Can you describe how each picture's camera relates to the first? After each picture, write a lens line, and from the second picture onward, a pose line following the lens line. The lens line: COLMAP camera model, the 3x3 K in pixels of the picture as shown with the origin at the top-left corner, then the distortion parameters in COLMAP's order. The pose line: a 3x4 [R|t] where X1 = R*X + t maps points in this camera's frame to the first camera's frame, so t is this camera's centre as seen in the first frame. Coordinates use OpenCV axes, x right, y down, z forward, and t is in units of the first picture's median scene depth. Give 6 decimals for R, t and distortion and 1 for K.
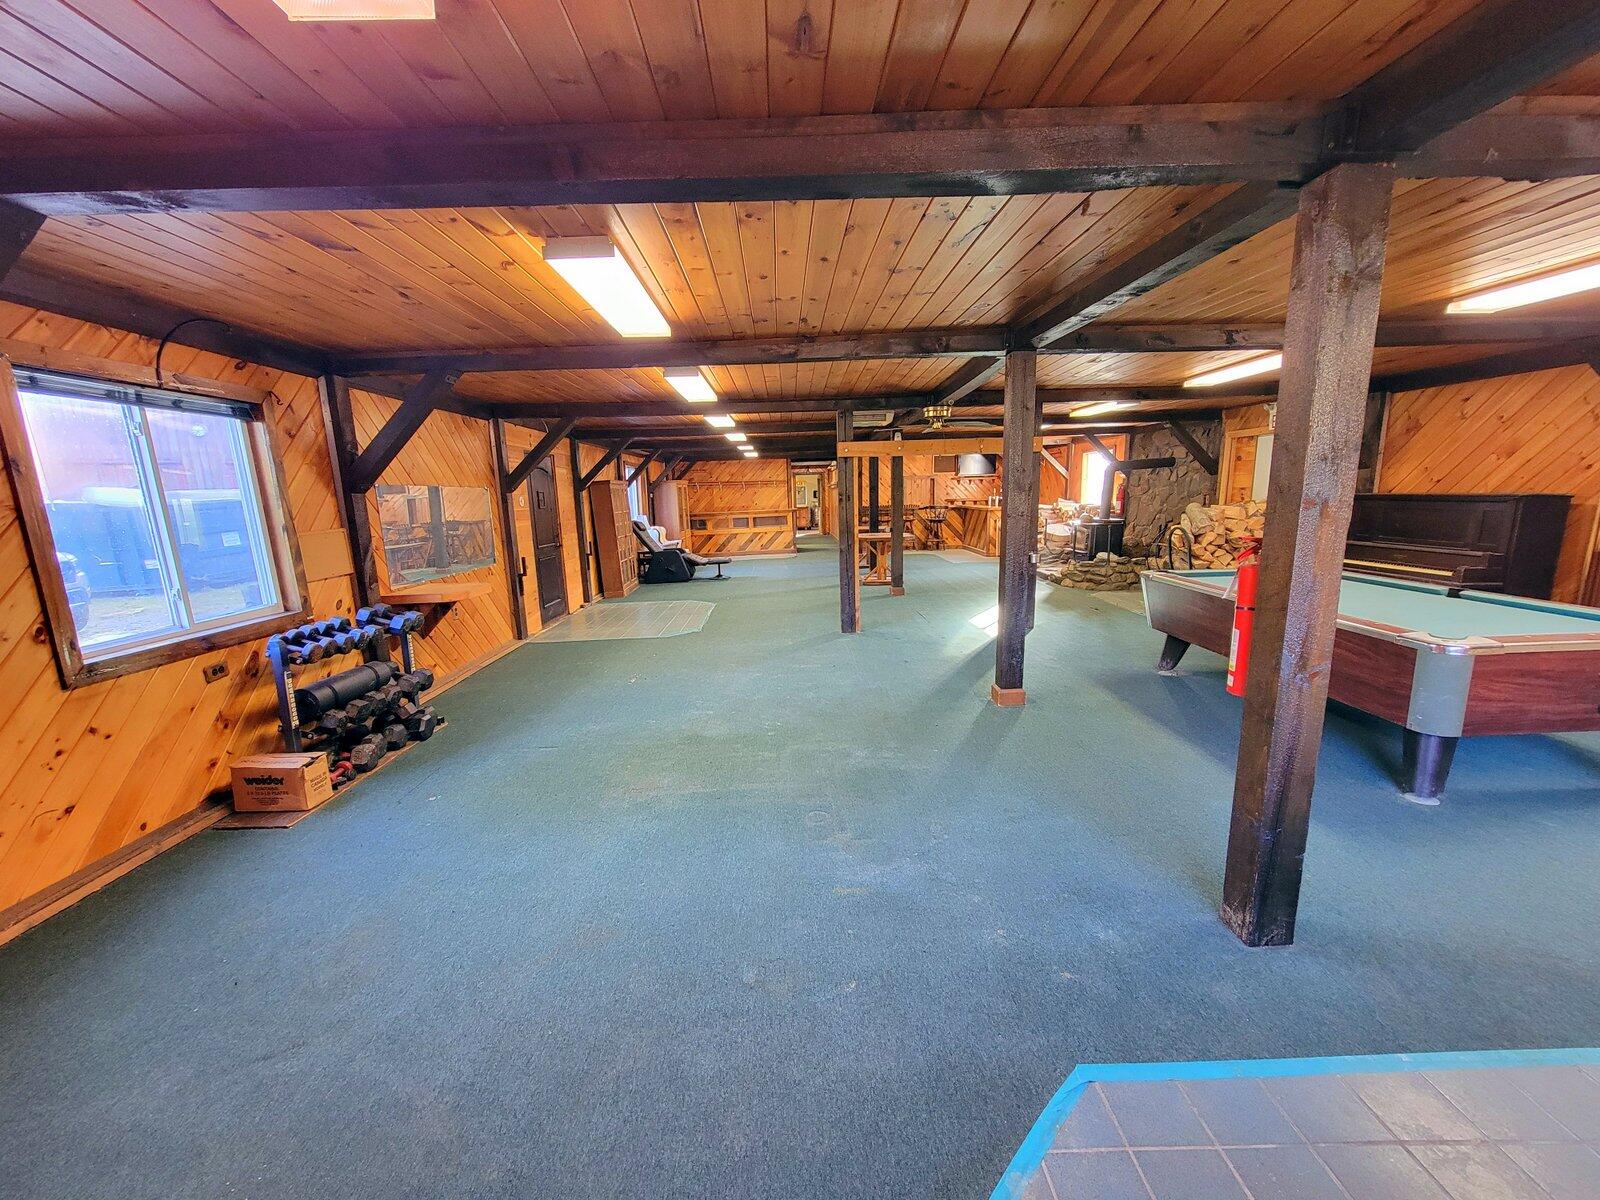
lens RADIAL K [[640.2, 0, 791.1], [0, 640.2, 615.5], [0, 0, 1]] dist [-0.005604, -0.000009]
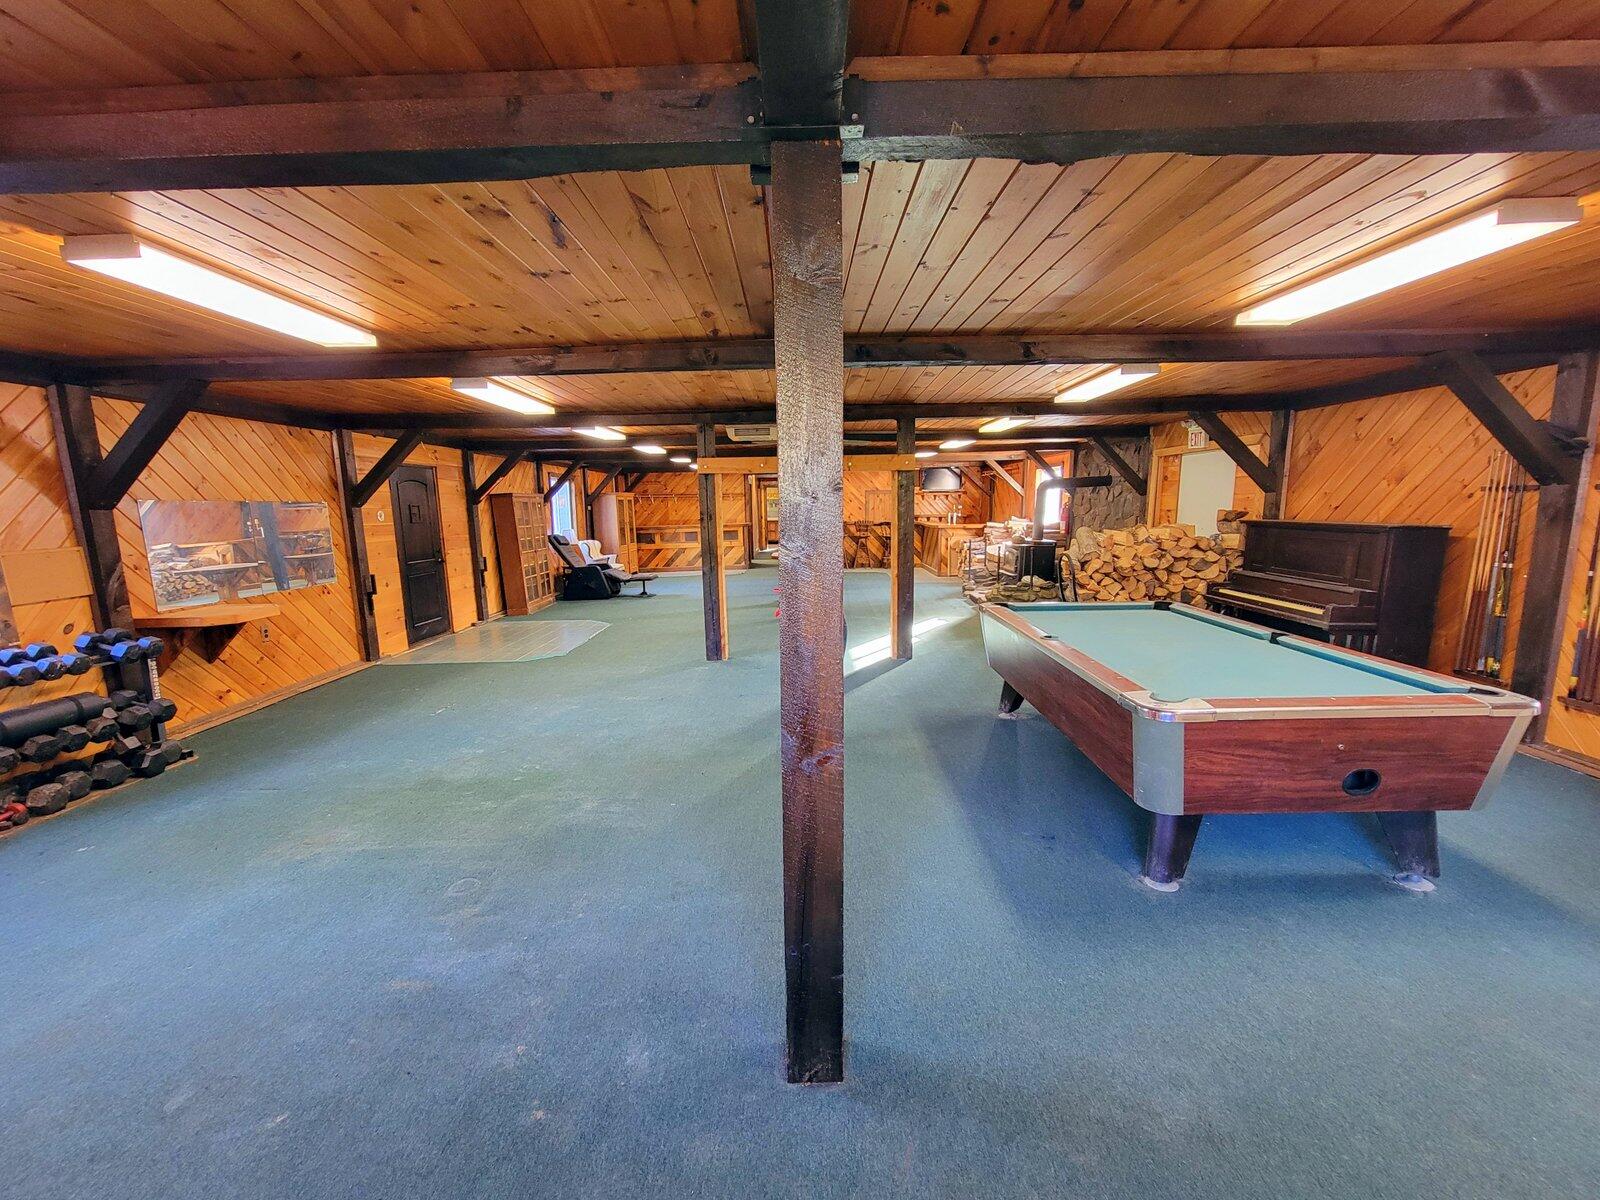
lens RADIAL K [[656.1, 0, 795.7], [0, 656.1, 615.0], [0, 0, 1]] dist [-0.003332, 0.000447]
pose [[0.999645, 0.016417, -0.020991, 0.264684], [-0.016851, 0.999644, -0.020663, -0.024896], [0.020645, 0.021009, 0.999566, 0.049540]]
